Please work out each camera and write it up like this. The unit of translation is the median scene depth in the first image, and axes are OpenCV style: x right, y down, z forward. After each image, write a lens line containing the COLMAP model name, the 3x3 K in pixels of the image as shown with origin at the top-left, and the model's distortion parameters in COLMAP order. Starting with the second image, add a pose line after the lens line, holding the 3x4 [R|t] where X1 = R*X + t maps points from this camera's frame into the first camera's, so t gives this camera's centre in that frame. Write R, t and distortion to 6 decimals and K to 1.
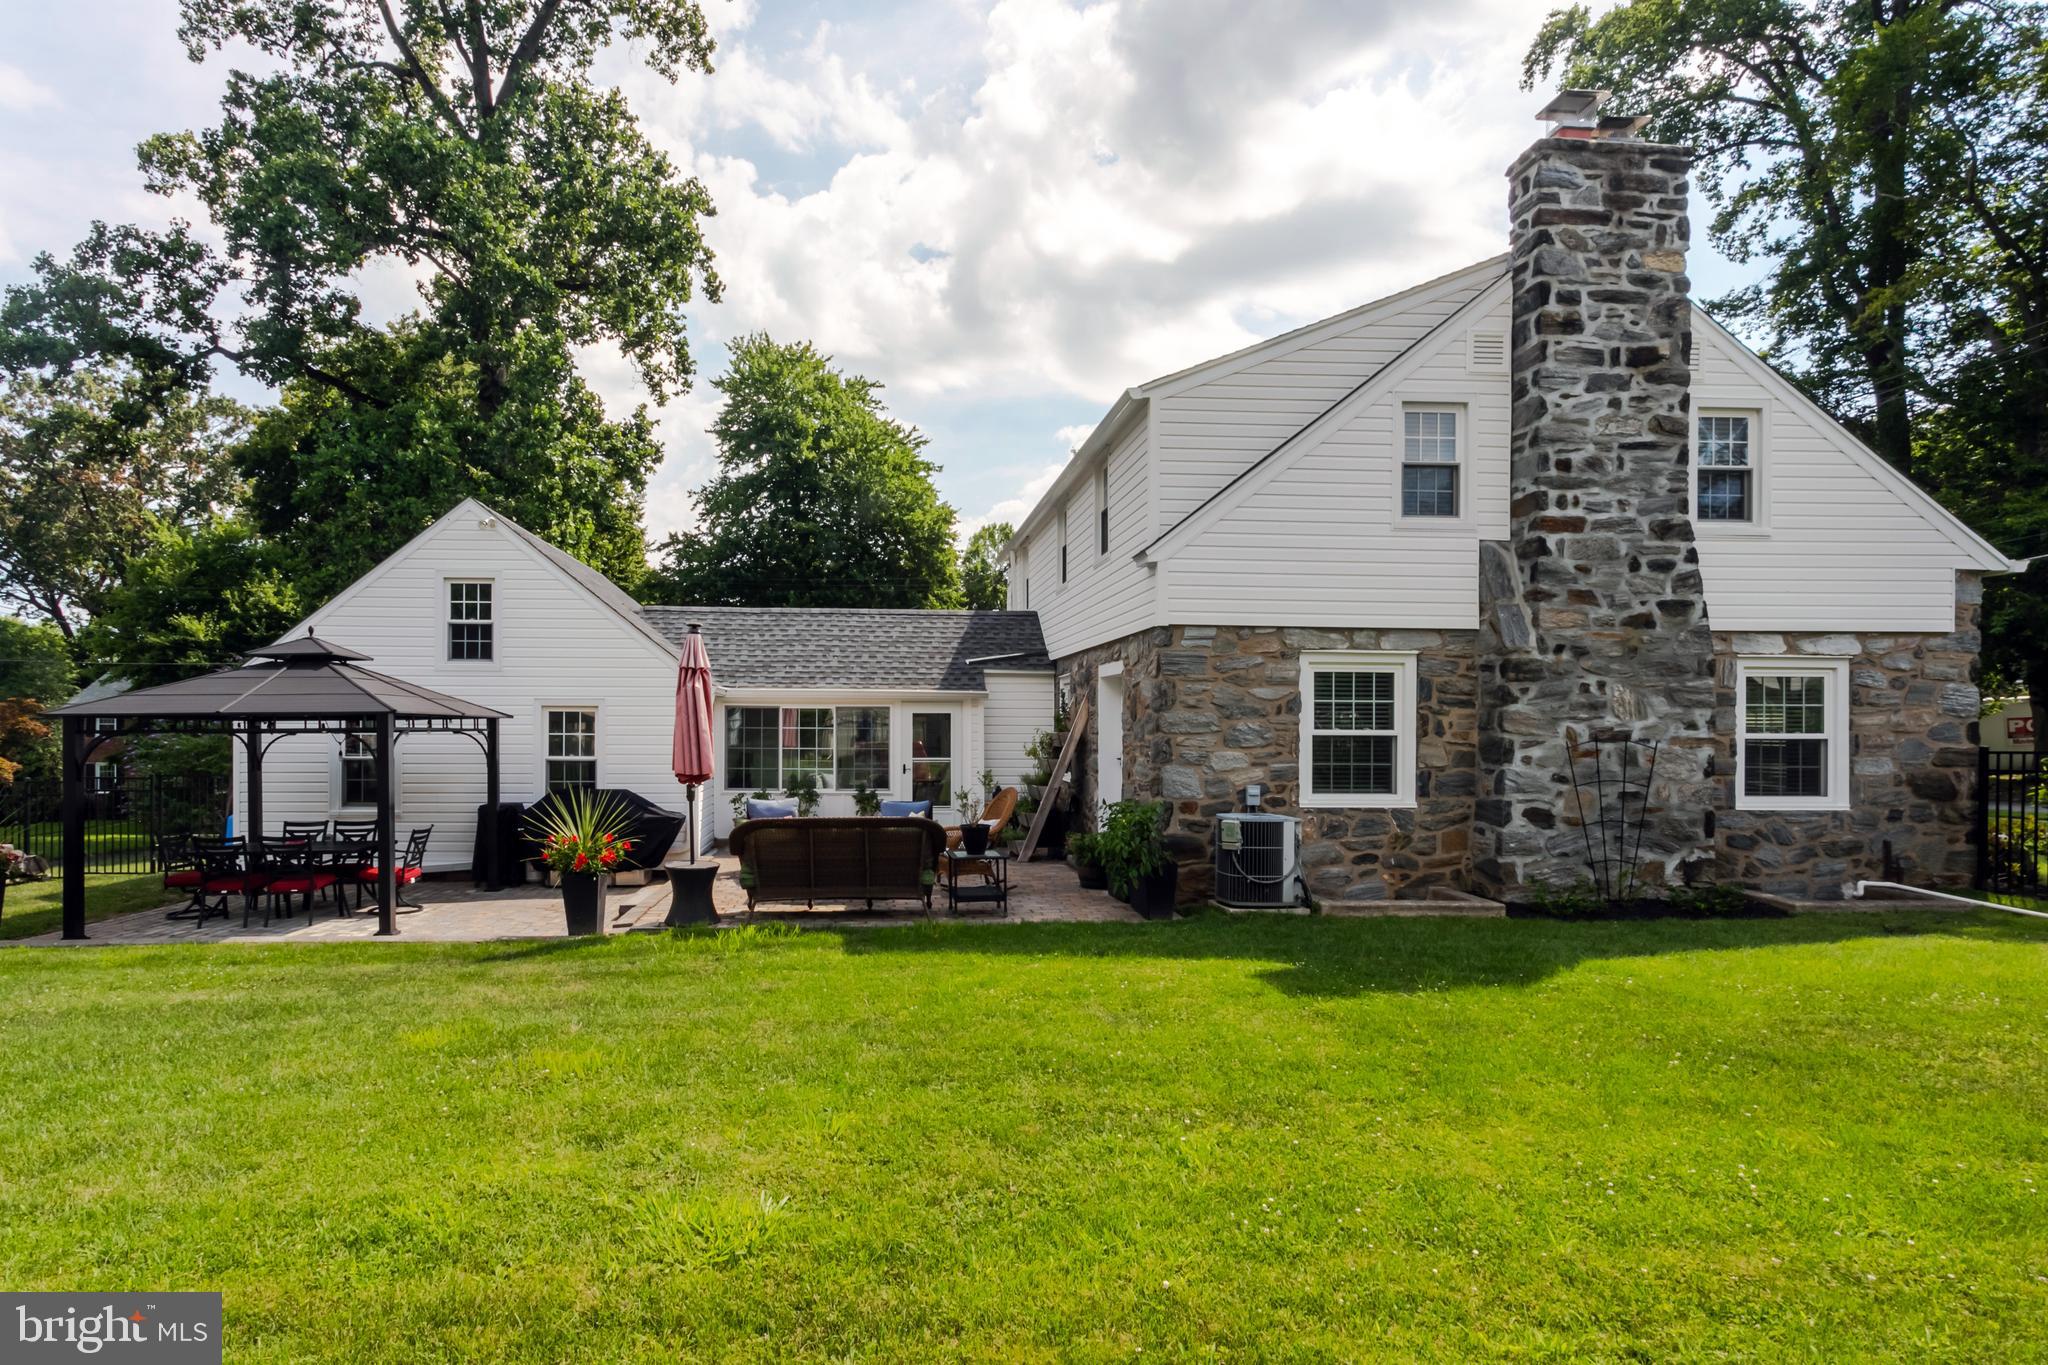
lens RADIAL K [[1057.7, 0, 899.3], [0, 1057.7, 727.0], [0, 0, 1]] dist [0.001576, 0.000417]
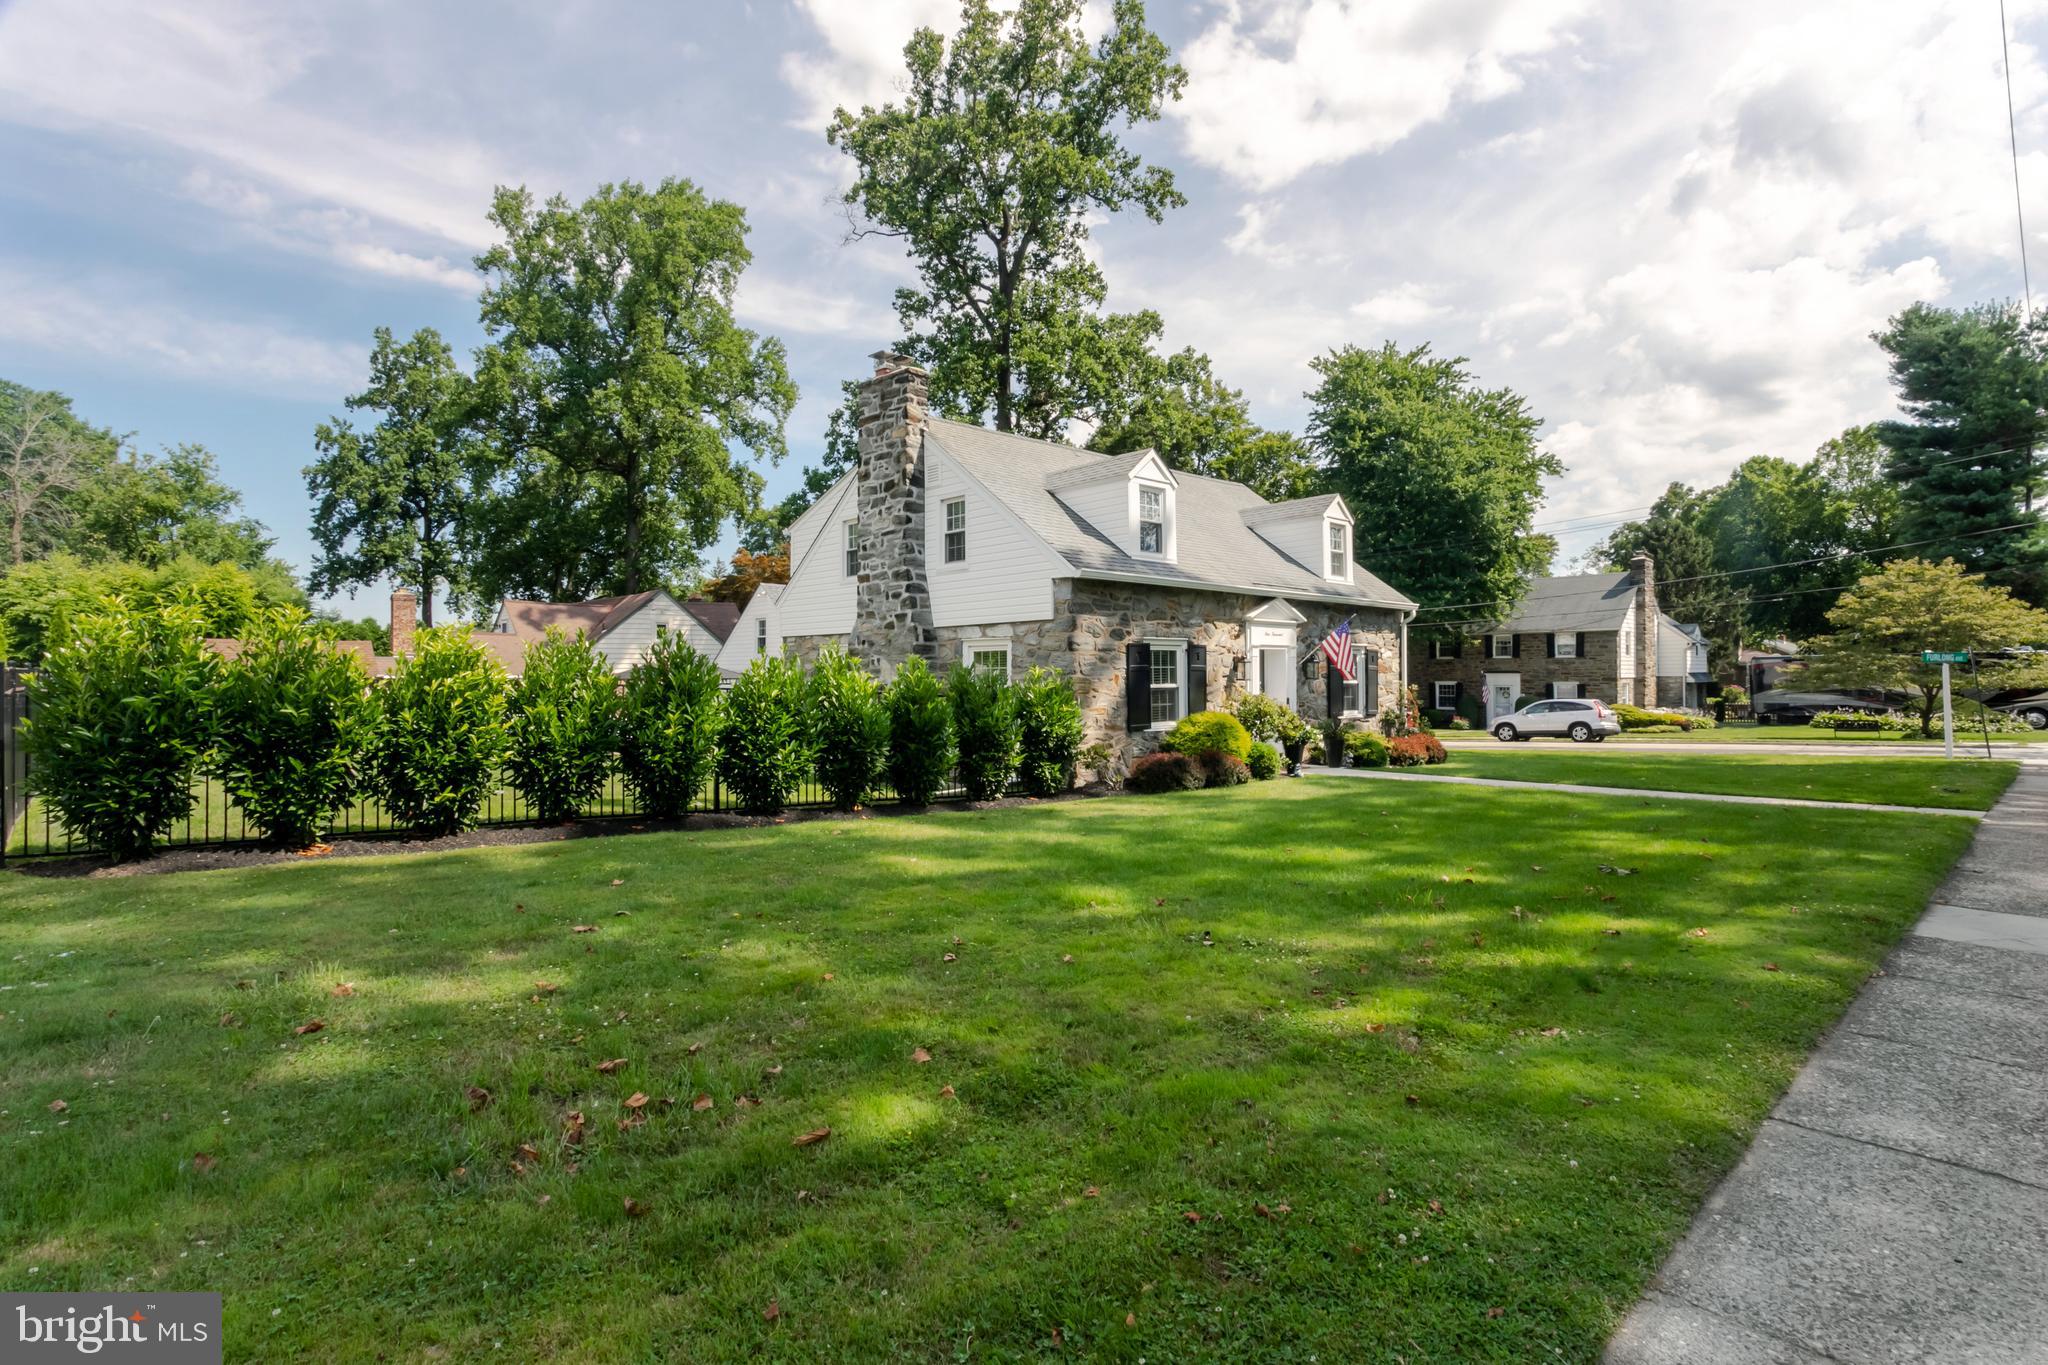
lens RADIAL K [[1001.5, 0, 993.3], [0, 1001.5, 626.6], [0, 0, 1]] dist [0.000641, 0.003237]
pose [[0.630520, -0.049584, -0.774588, 1.410345], [0.007263, 0.998291, -0.057991, 0.003276], [0.776139, 0.030939, 0.629802, 0.019770]]
